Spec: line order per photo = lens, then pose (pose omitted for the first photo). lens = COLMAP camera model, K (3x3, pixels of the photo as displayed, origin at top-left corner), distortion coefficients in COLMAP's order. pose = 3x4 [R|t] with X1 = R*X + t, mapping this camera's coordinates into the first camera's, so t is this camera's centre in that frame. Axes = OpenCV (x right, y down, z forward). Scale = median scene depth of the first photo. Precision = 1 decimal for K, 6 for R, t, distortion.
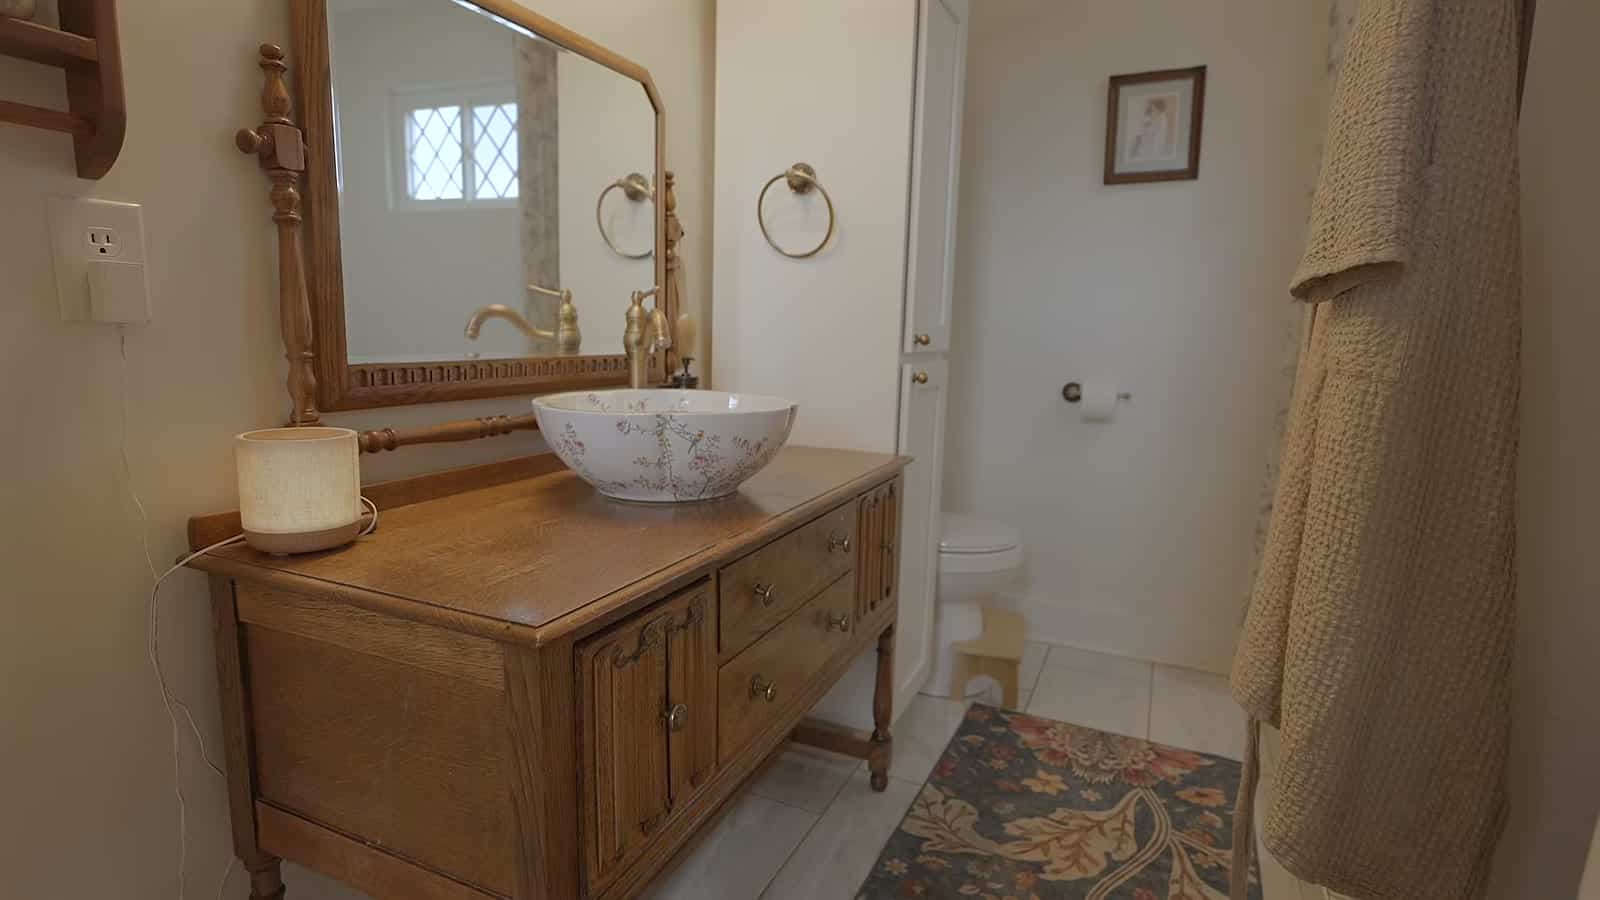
lens RADIAL K [[796.0, 0, 798.5], [0, 796.0, 449.4], [0, 0, 1]] dist [-0.000968, 0.001615]
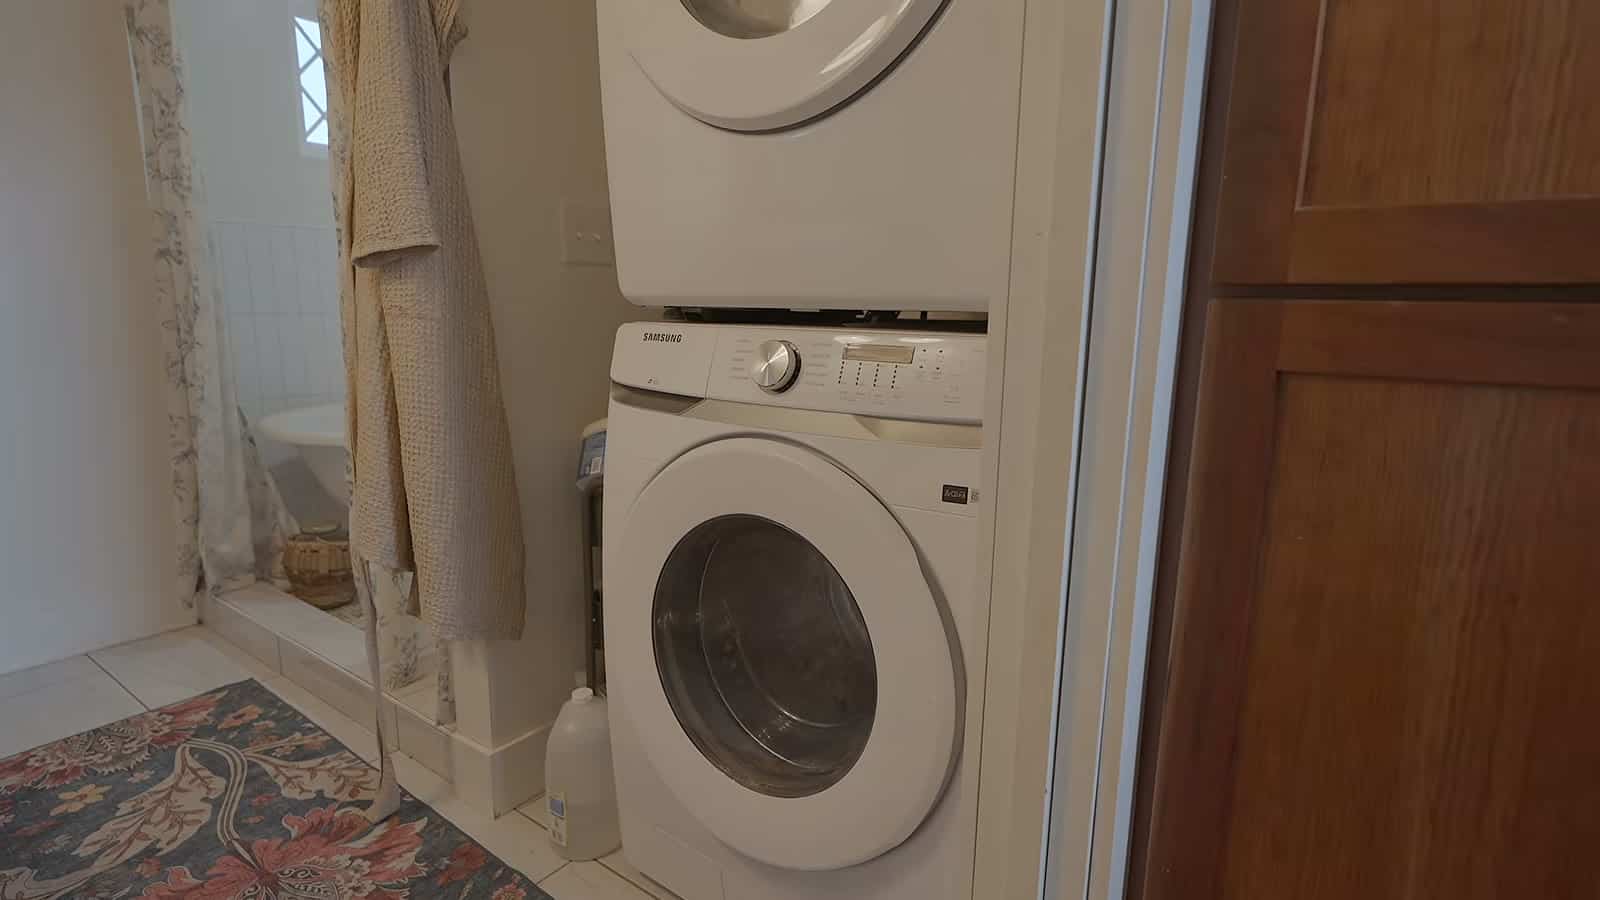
lens RADIAL K [[796.0, 0, 798.3], [0, 796.0, 449.4], [0, 0, 1]] dist [-0.000968, 0.001615]
pose [[0.184085, -0.197206, 0.962924, -0.354655], [0.141682, 0.974759, 0.172544, -0.001824], [-0.972645, 0.104666, 0.207379, -0.008430]]
